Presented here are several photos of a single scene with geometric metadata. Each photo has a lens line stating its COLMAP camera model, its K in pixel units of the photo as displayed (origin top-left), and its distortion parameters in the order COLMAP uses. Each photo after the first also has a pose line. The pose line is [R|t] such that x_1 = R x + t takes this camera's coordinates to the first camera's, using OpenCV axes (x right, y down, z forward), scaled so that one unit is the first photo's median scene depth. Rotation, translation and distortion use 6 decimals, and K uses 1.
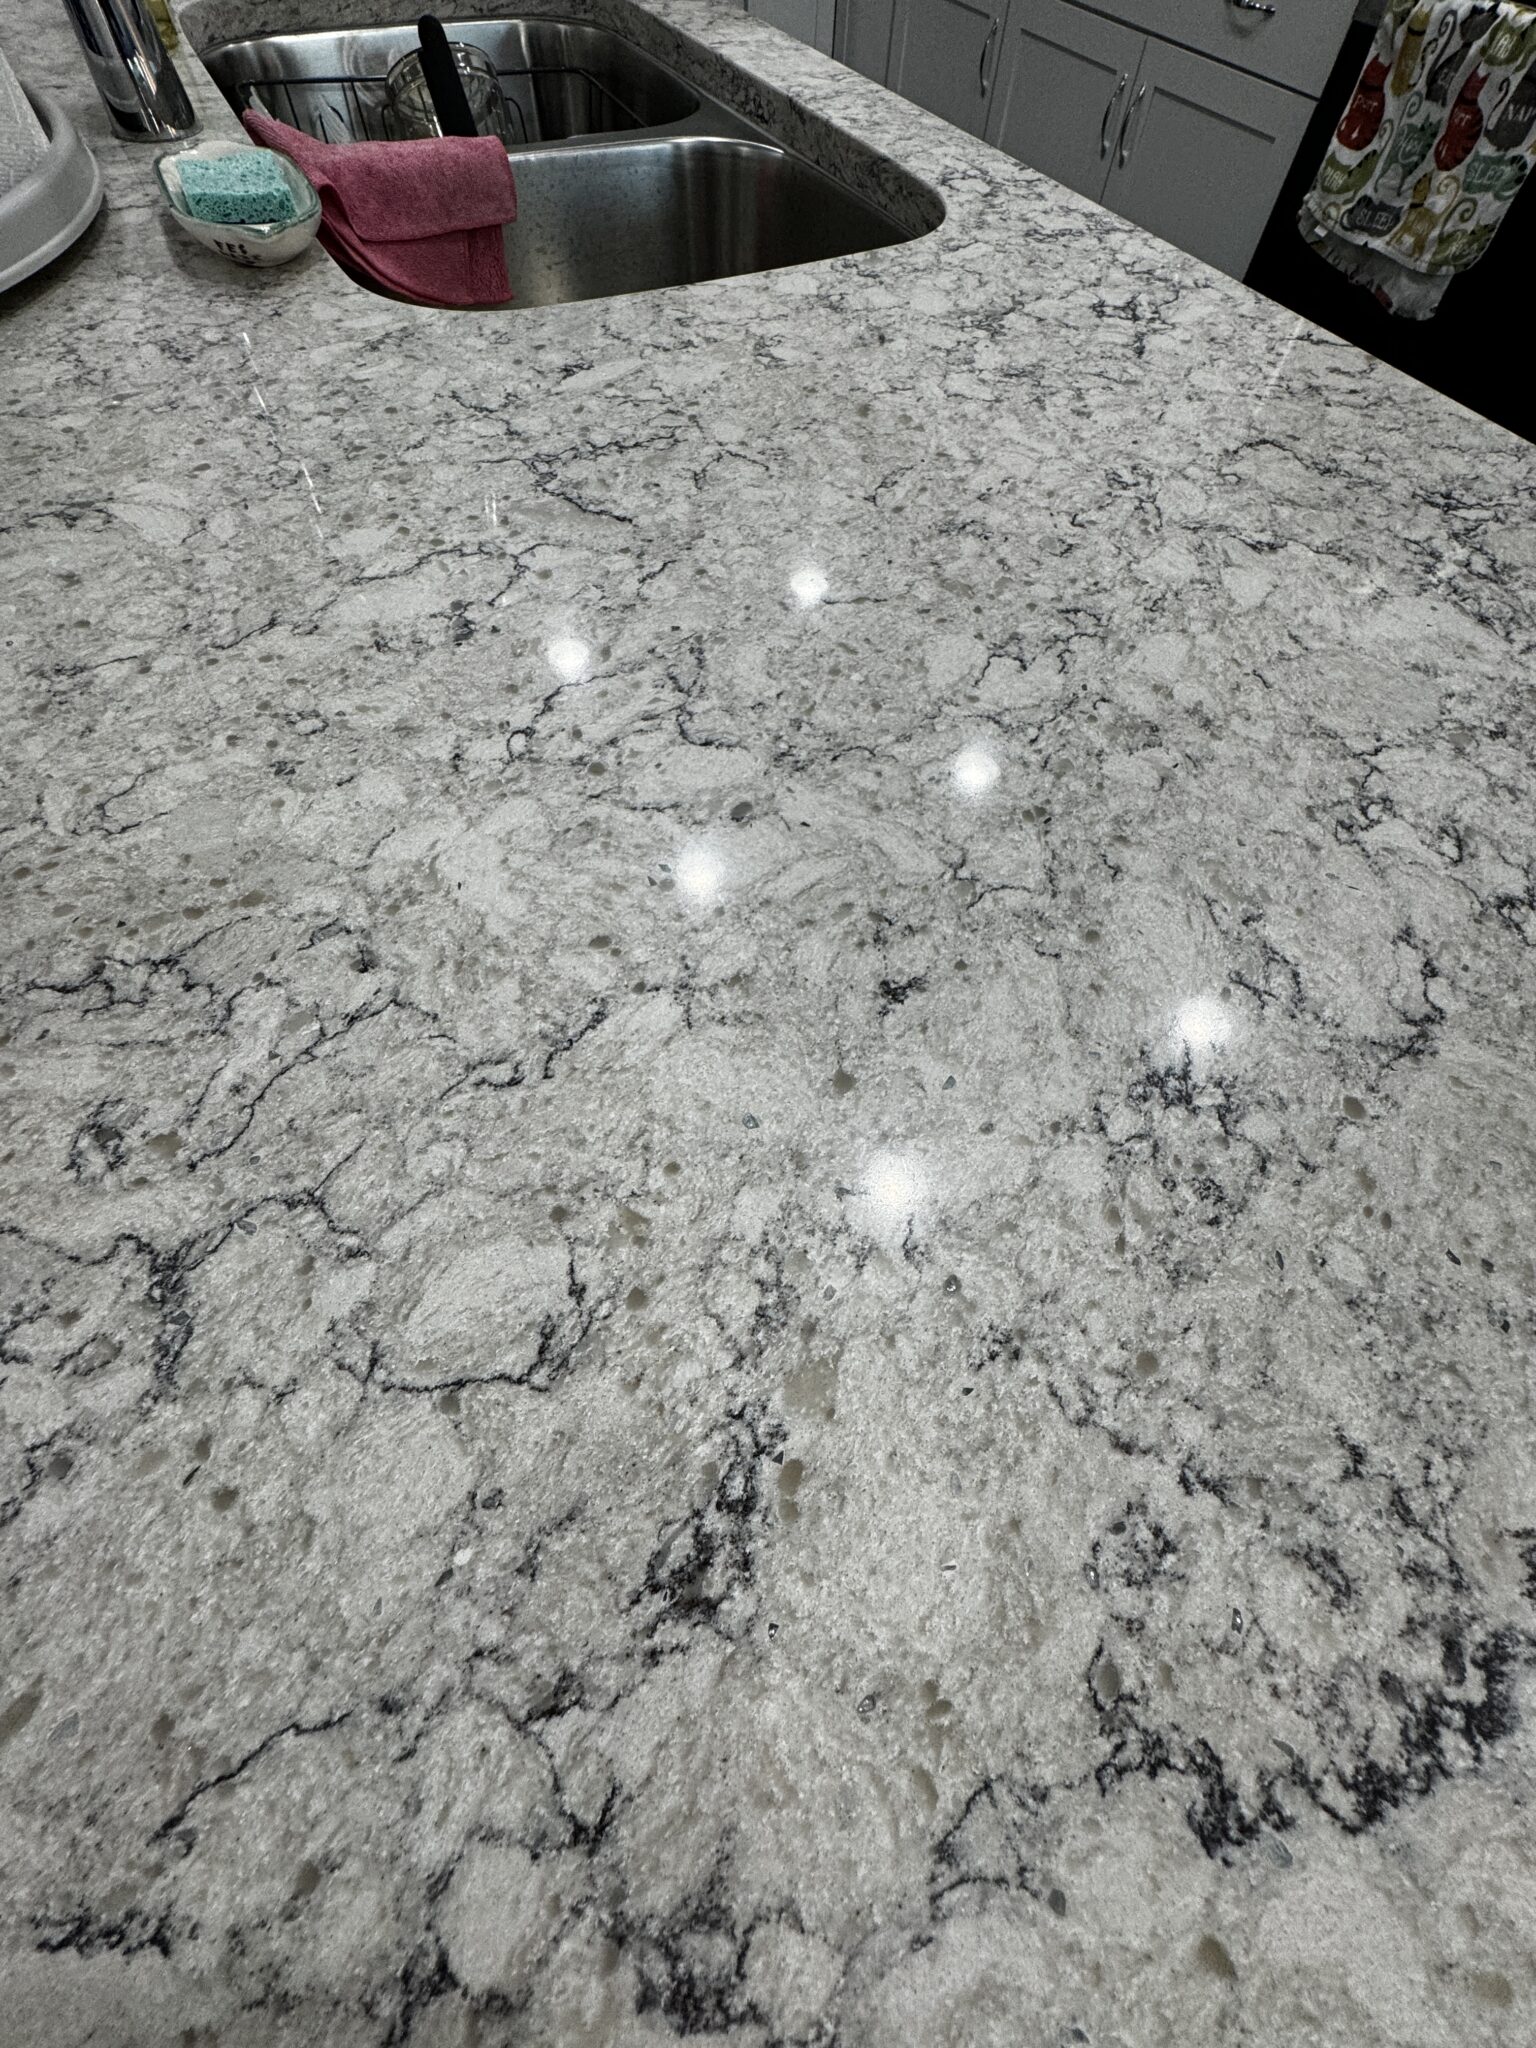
lens RADIAL K [[824.5, 0, 765.9], [0, 824.5, 1022.8], [0, 0, 1]] dist [-0.001534, -0.000087]
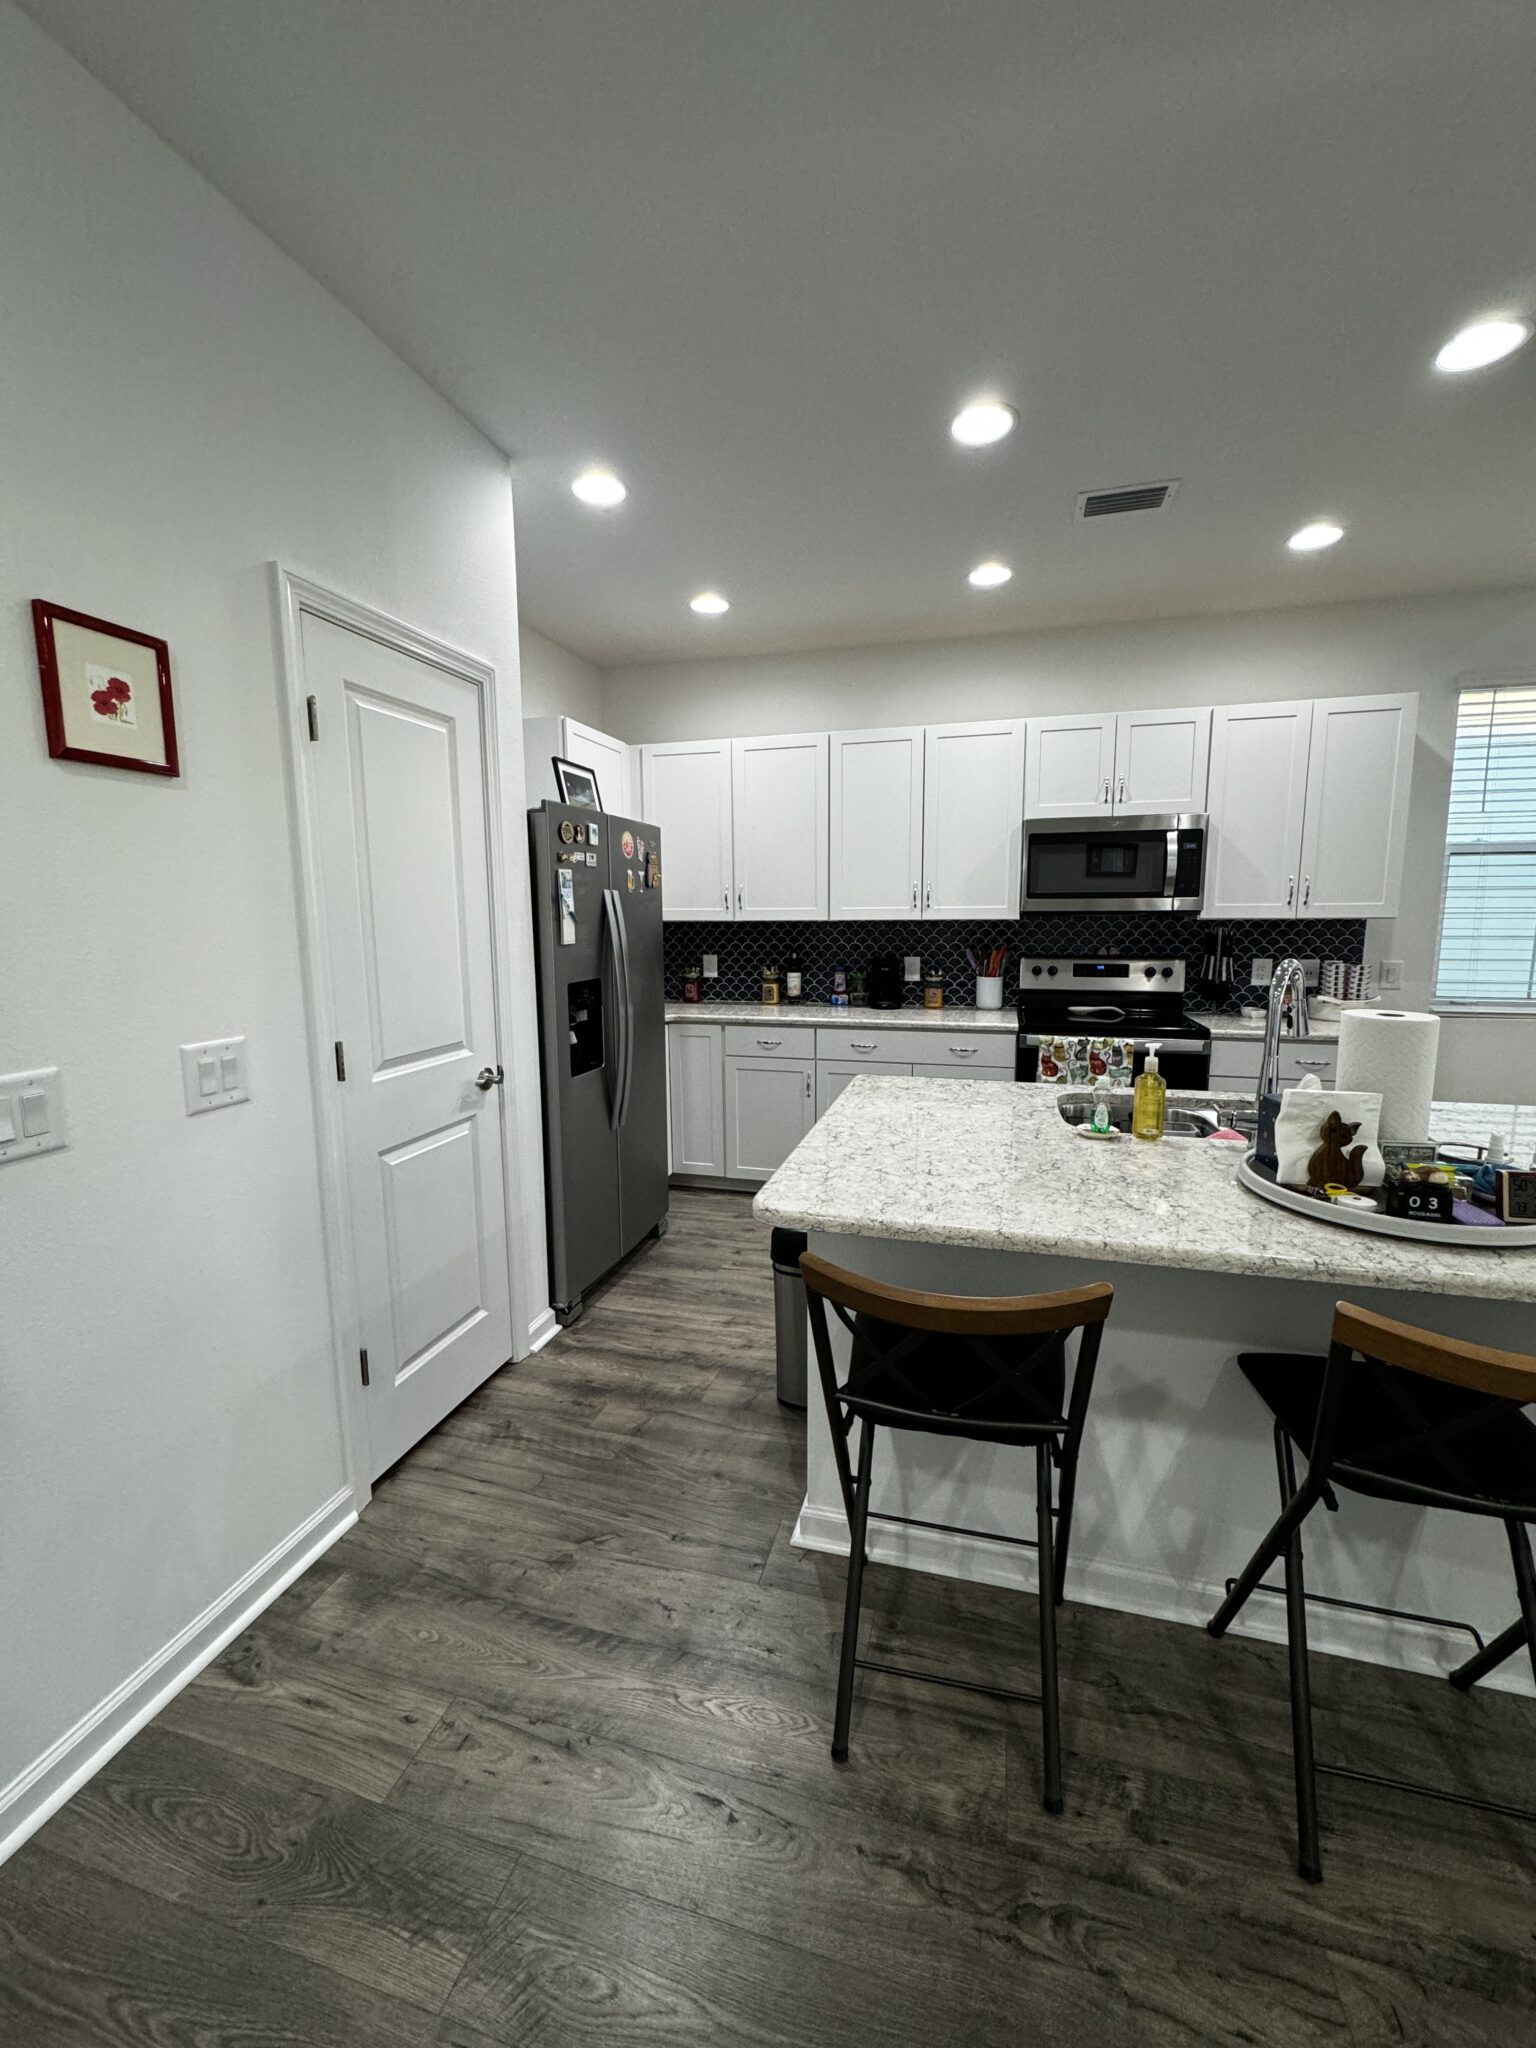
lens RADIAL K [[824.5, 0, 765.9], [0, 824.5, 1022.8], [0, 0, 1]] dist [-0.001534, -0.000087]
pose [[0.687353, -0.141273, 0.712452, -4.175427], [0.644909, 0.569940, -0.509176, -1.046165], [-0.334122, 0.809450, 0.482859, -0.192039]]
